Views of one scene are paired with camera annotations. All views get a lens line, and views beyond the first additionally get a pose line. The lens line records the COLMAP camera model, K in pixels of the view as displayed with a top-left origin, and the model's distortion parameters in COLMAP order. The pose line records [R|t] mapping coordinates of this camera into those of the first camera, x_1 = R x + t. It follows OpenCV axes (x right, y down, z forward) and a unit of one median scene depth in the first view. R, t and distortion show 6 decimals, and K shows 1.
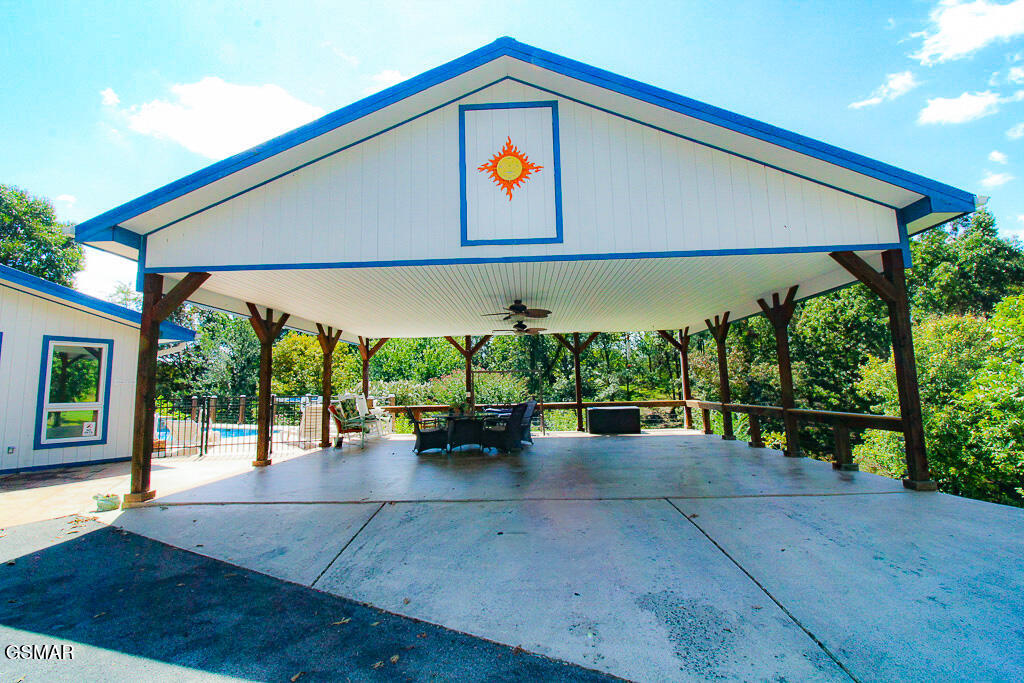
lens RADIAL K [[476.9, 0, 510.1], [0, 476.9, 332.5], [0, 0, 1]] dist [-0.002885, -0.009742]
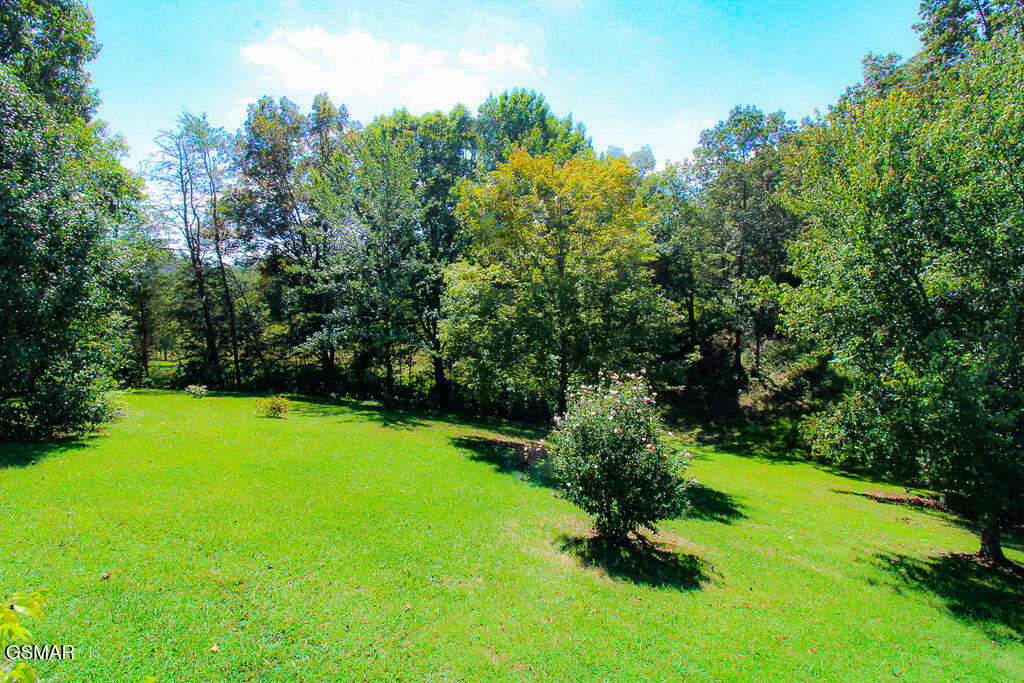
lens RADIAL K [[476.9, 0, 512.6], [0, 476.9, 340.3], [0, 0, 1]] dist [-0.002885, -0.009742]
pose [[0.980063, 0.019234, -0.197756, -0.455505], [0.028382, 0.971544, 0.235151, 0.082596], [0.196651, -0.236075, 0.951628, 0.688139]]
